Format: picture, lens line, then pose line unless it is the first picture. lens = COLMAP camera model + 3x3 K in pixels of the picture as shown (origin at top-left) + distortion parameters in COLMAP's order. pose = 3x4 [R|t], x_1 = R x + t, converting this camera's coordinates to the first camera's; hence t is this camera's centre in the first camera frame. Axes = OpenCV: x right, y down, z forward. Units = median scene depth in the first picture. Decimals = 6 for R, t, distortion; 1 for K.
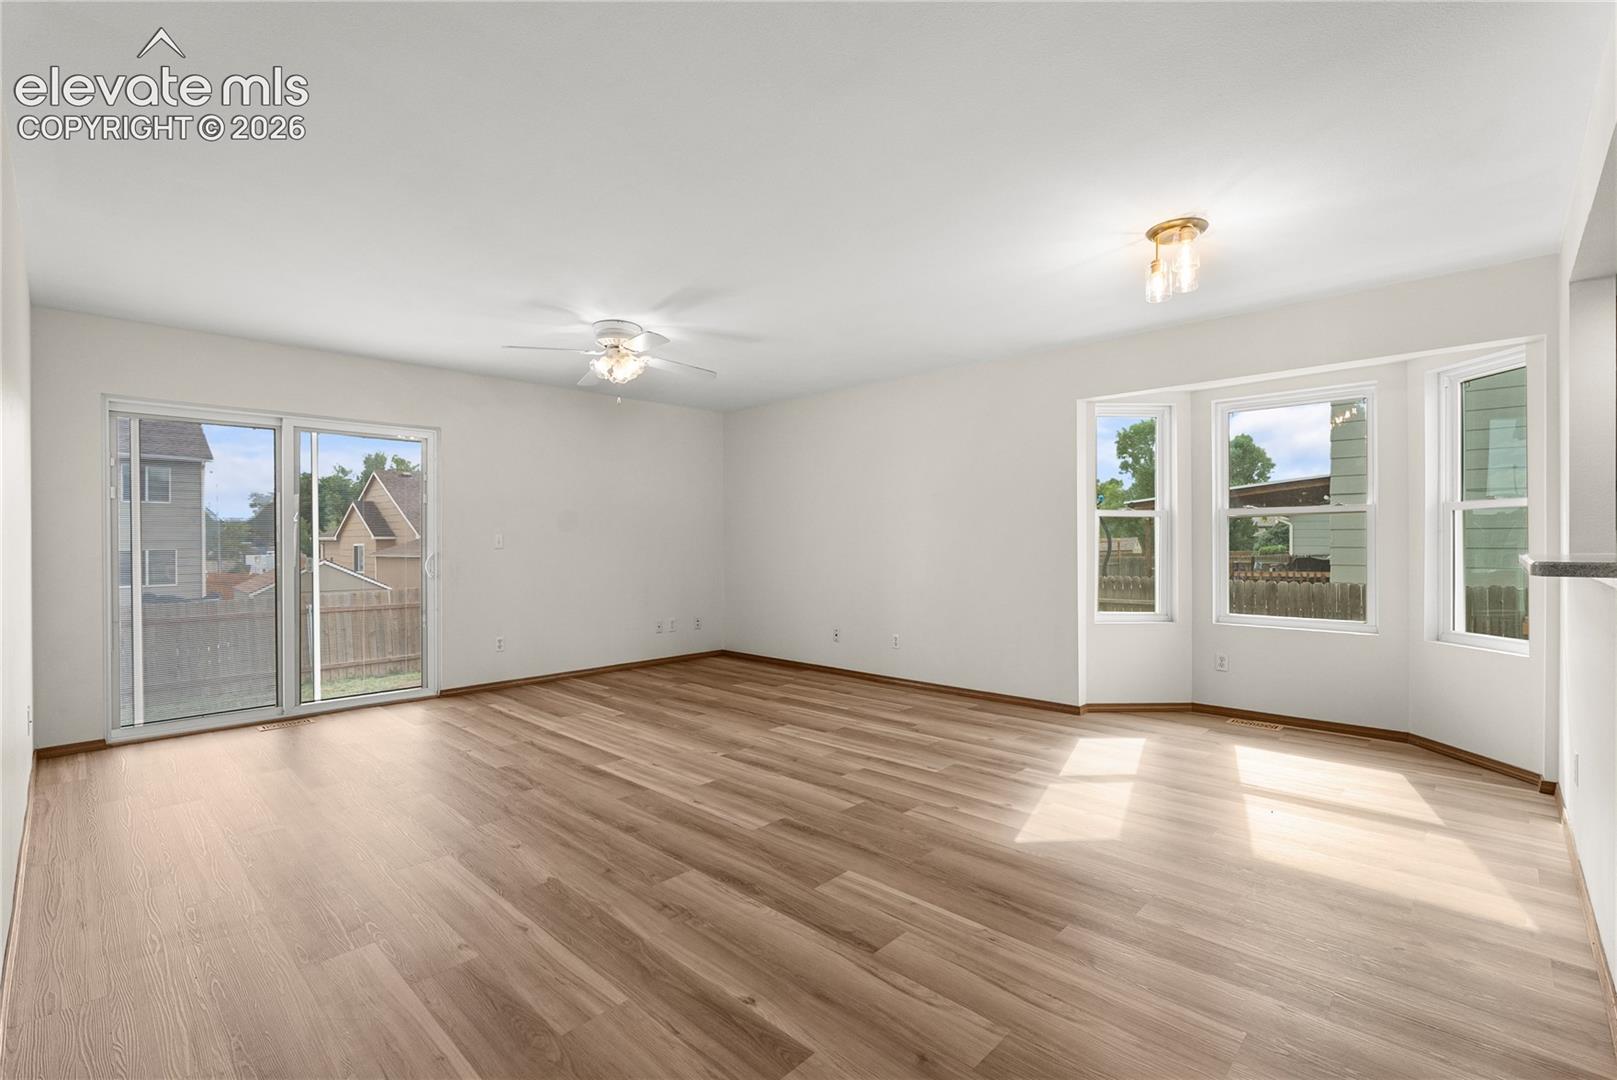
lens RADIAL K [[723.3, 0, 811.1], [0, 723.3, 541.7], [0, 0, 1]] dist [-0.012186, 0.002683]
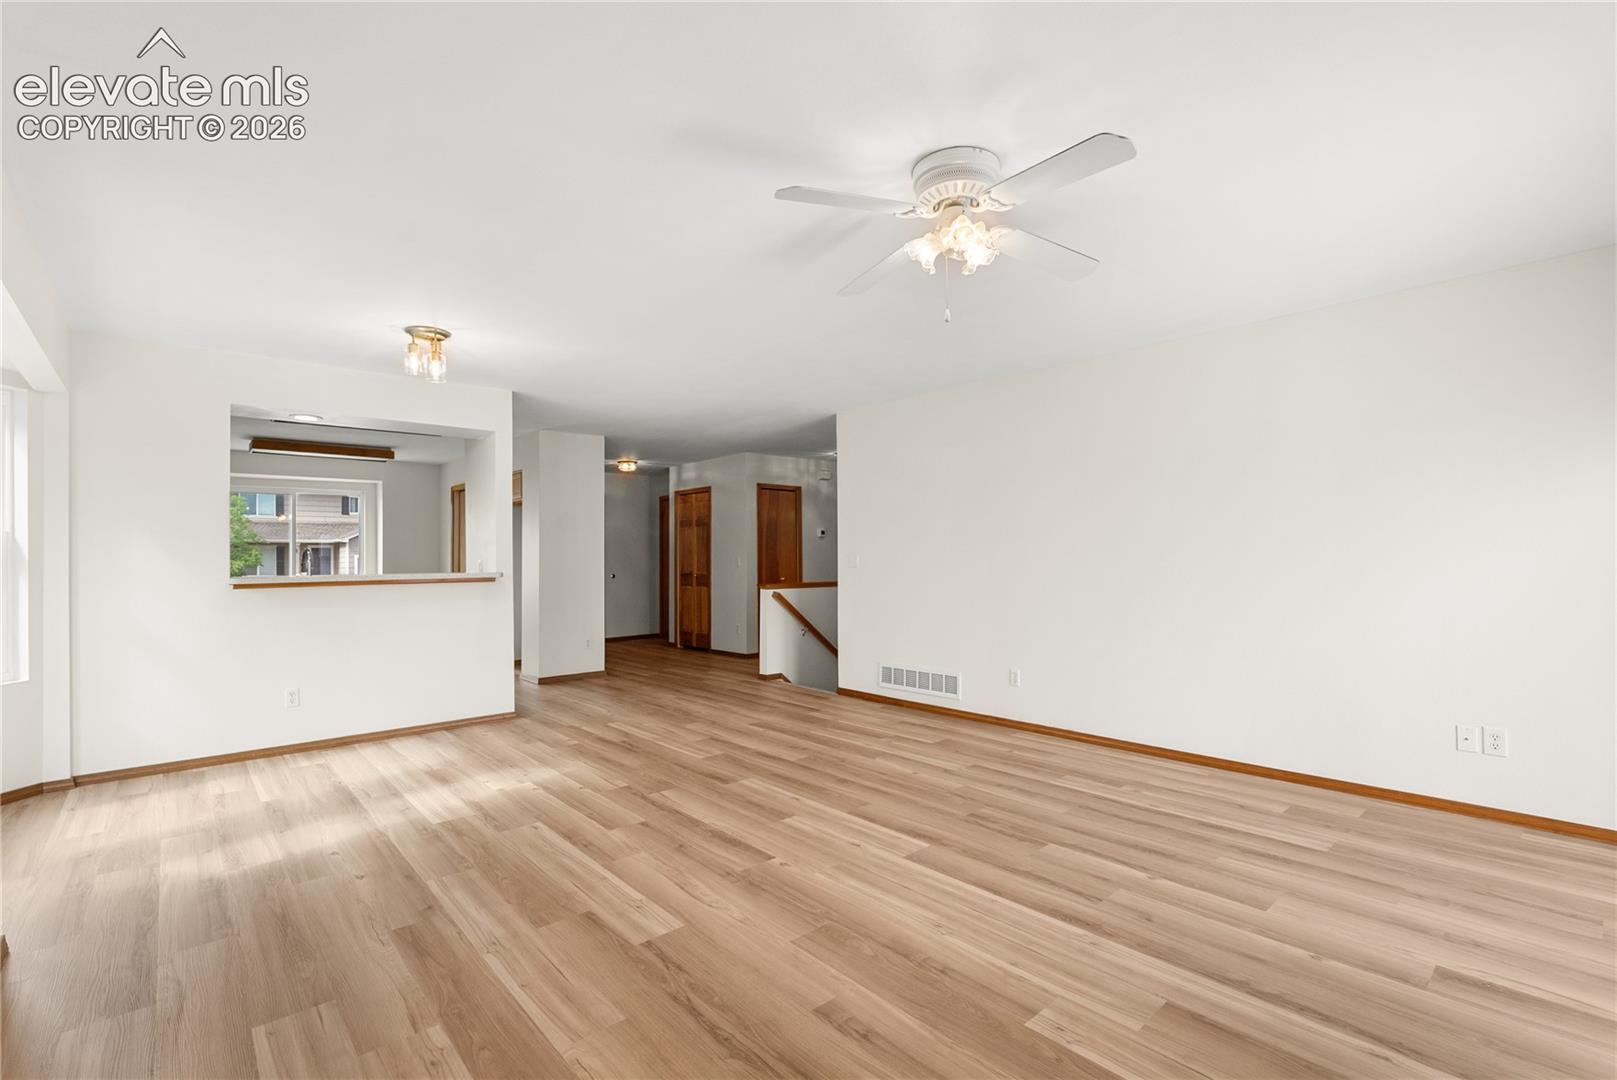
lens RADIAL K [[723.3, 0, 803.9], [0, 723.3, 547.0], [0, 0, 1]] dist [-0.012186, 0.002683]
pose [[-0.996098, 0.014231, 0.087100, -0.248834], [0.013213, 0.999838, -0.012246, -0.011507], [-0.087260, -0.011048, -0.996124, 1.929574]]
